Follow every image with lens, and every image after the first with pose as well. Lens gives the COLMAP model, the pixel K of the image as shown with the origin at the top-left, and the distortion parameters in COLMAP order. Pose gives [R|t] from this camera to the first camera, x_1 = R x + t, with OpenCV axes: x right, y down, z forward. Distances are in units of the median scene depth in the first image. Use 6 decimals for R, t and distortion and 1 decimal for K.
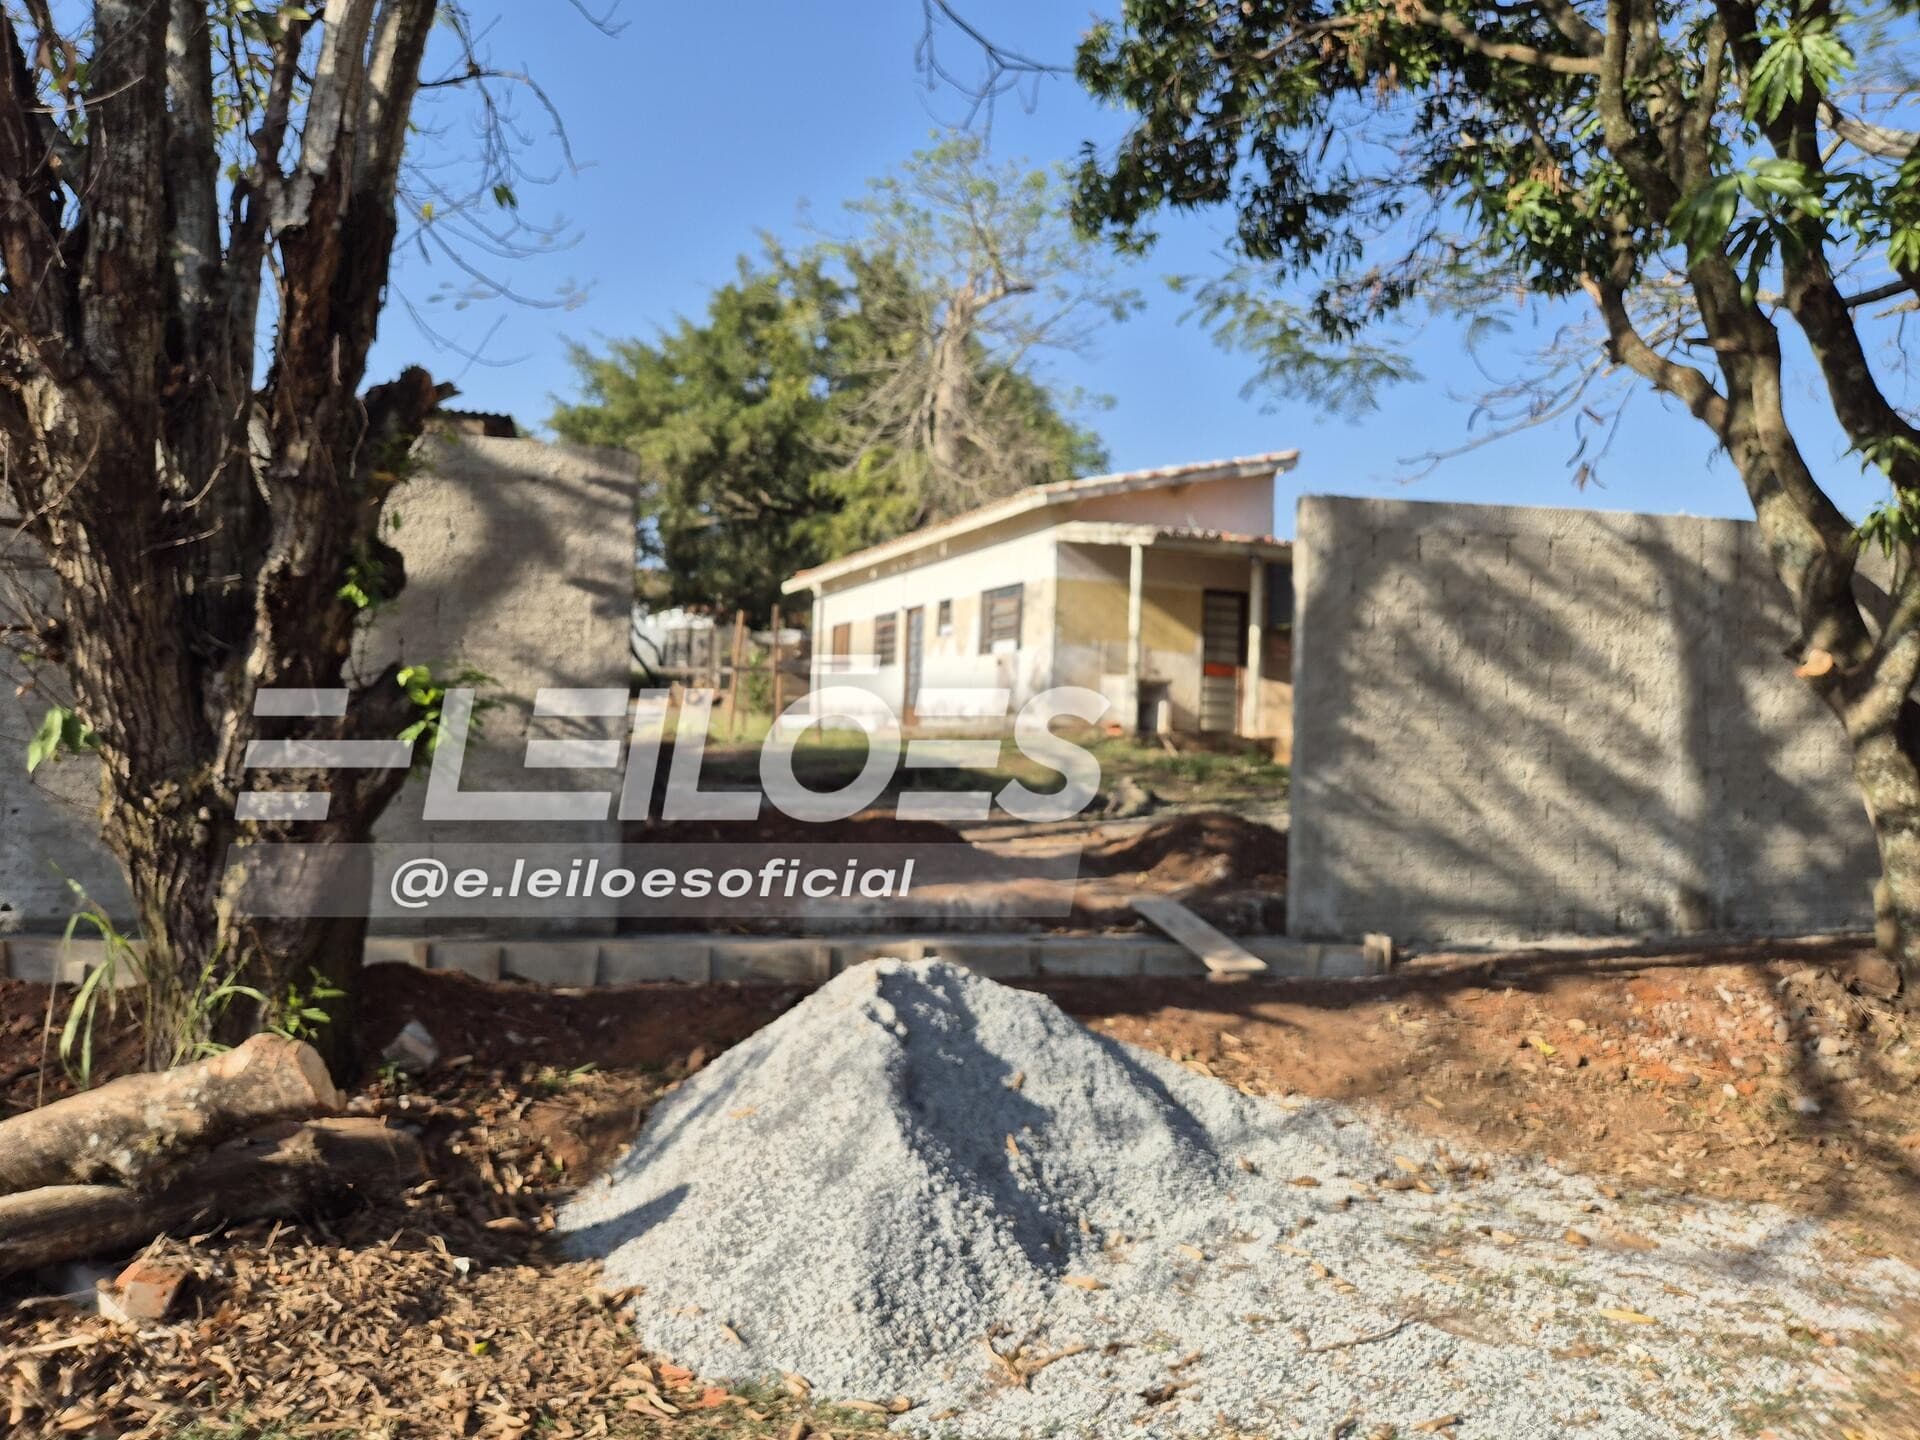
lens RADIAL K [[1283.6, 0, 960.0], [0, 1283.6, 711.1], [0, 0, 1]] dist [0.060531, -0.083147]
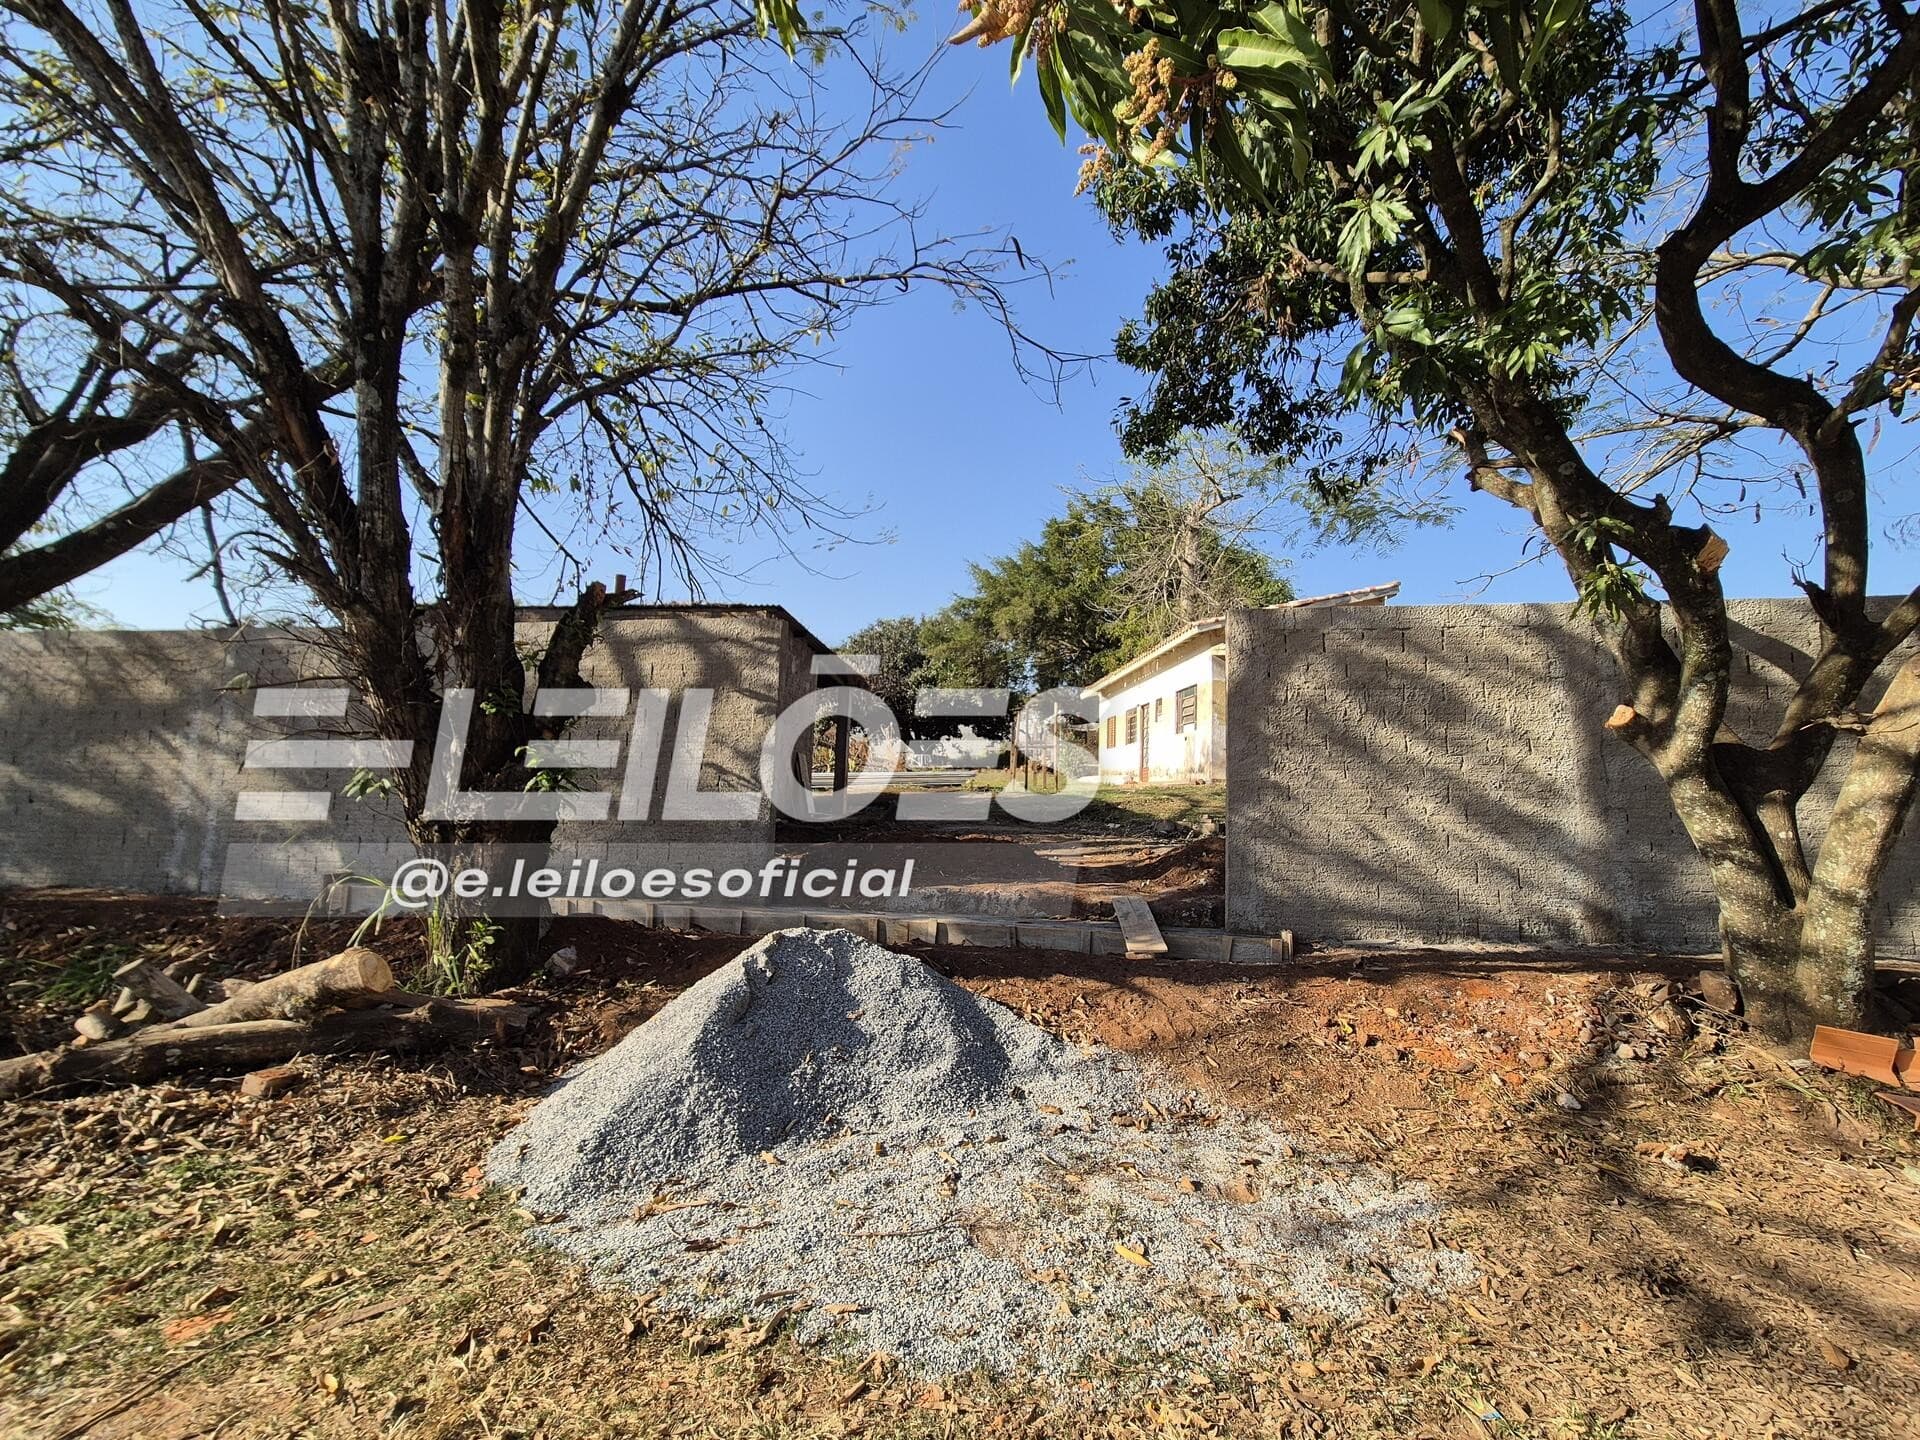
lens RADIAL K [[786.0, 0, 959.6], [0, 786.0, 718.0], [0, 0, 1]] dist [-0.001429, -0.000391]
pose [[0.934965, -0.038119, -0.352687, 0.280499], [0.012978, 0.997220, -0.073378, 0.008030], [0.354504, 0.064029, 0.932860, 0.100778]]
